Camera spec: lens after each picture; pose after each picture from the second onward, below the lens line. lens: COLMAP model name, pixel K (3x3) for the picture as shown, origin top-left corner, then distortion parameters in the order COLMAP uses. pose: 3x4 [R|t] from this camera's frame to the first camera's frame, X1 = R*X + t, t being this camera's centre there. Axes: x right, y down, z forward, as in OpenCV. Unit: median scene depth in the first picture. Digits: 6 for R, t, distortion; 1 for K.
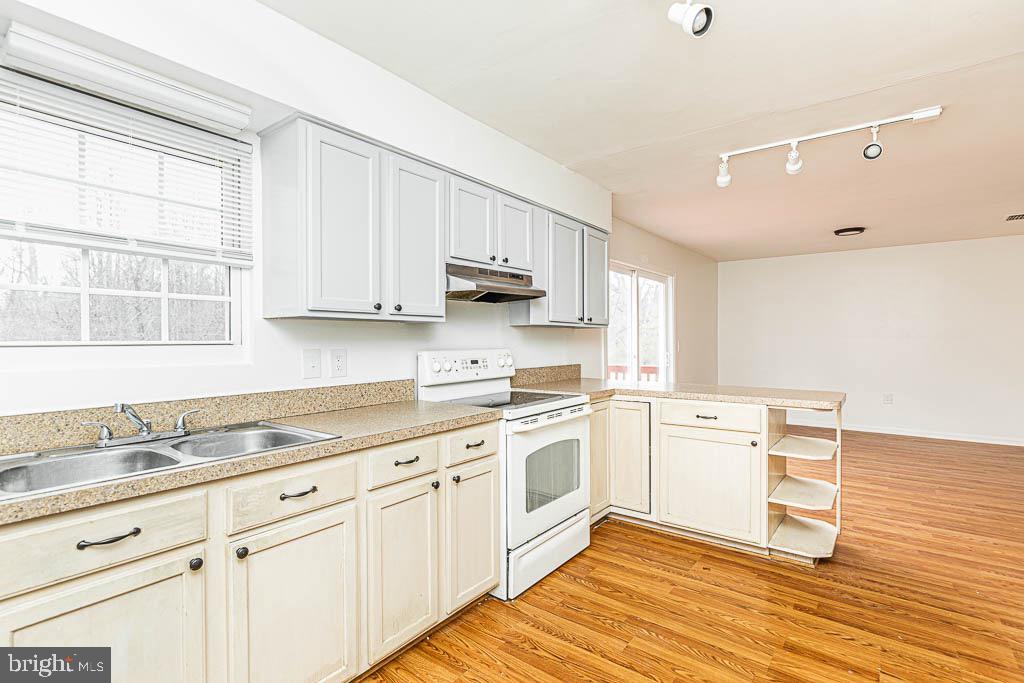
lens RADIAL K [[495.6, 0, 509.6], [0, 495.6, 339.2], [0, 0, 1]] dist [0.000233, -0.000046]
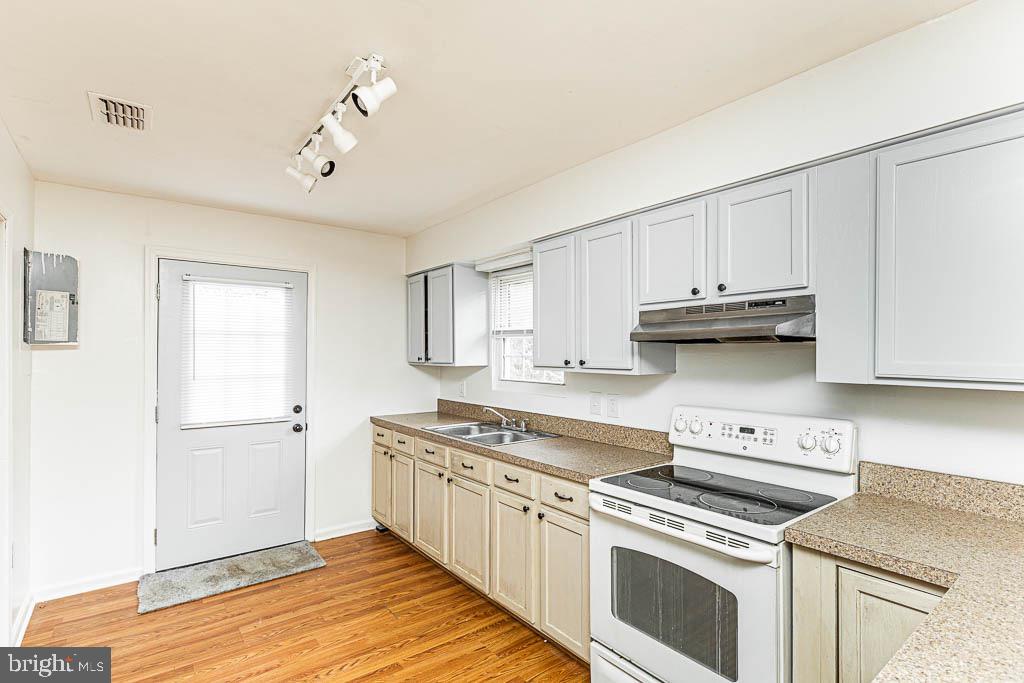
lens RADIAL K [[495.6, 0, 509.7], [0, 495.6, 349.2], [0, 0, 1]] dist [0.000233, -0.000046]
pose [[-0.265058, -0.005375, -0.964217, 0.799488], [-0.003551, 0.999983, -0.004598, -0.074709], [0.964226, 0.002205, -0.265073, 0.975738]]
